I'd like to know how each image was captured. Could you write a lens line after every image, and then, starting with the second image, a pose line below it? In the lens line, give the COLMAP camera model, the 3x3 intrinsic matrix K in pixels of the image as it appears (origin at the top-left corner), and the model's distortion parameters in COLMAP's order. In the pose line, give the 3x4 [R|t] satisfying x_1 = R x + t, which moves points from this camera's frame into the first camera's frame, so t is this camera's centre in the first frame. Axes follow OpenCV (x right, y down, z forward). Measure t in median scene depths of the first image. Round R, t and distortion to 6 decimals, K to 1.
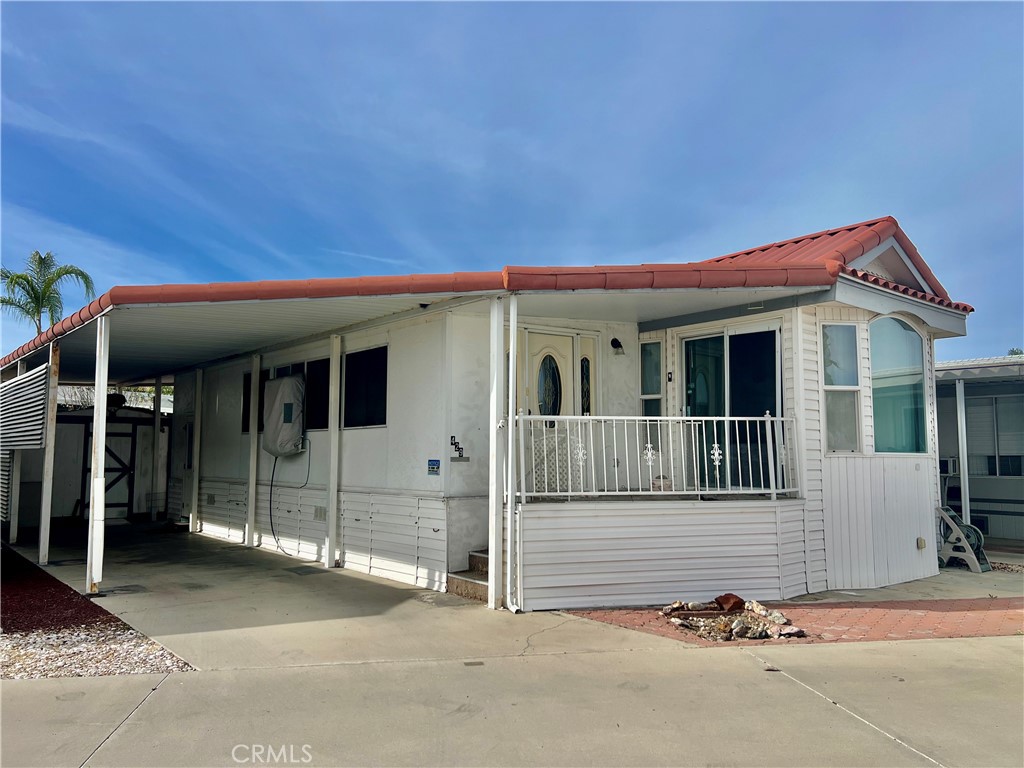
lens RADIAL K [[764.4, 0, 511.8], [0, 764.4, 386.2], [0, 0, 1]] dist [0.054823, -0.053580]
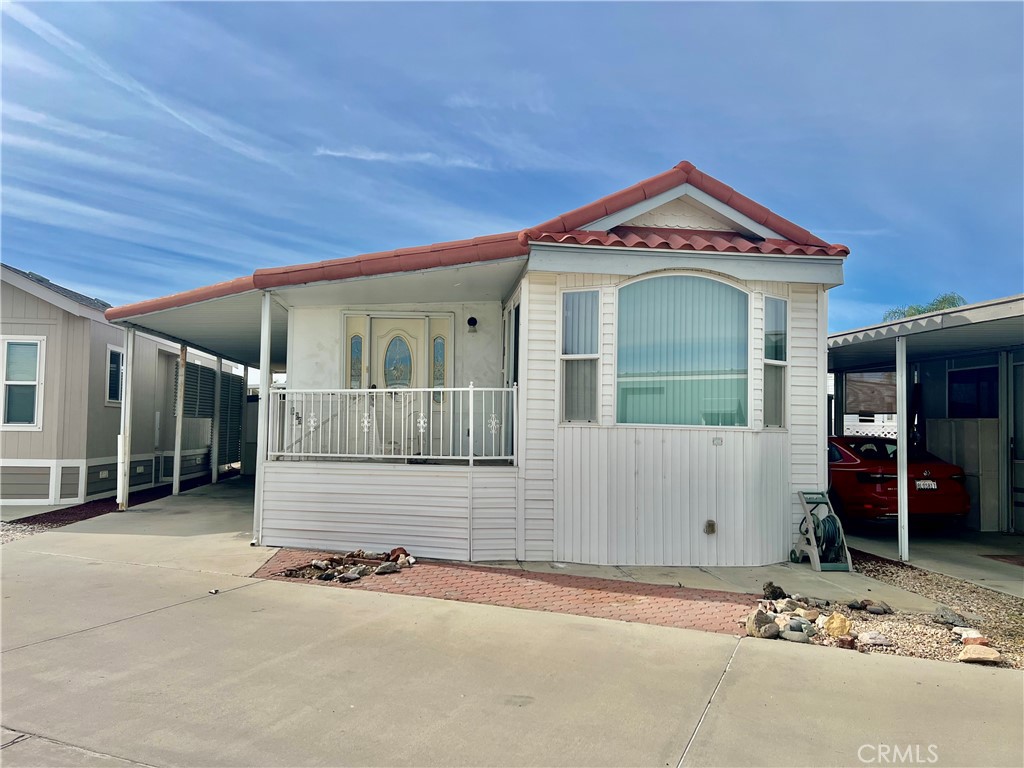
lens RADIAL K [[764.4, 0, 538.8], [0, 764.4, 376.1], [0, 0, 1]] dist [0.054823, -0.053580]
pose [[0.839379, -0.024298, -0.543003, 0.911981], [0.030302, 0.999539, 0.002114, 0.023875], [0.542701, -0.018228, 0.839728, 0.164319]]
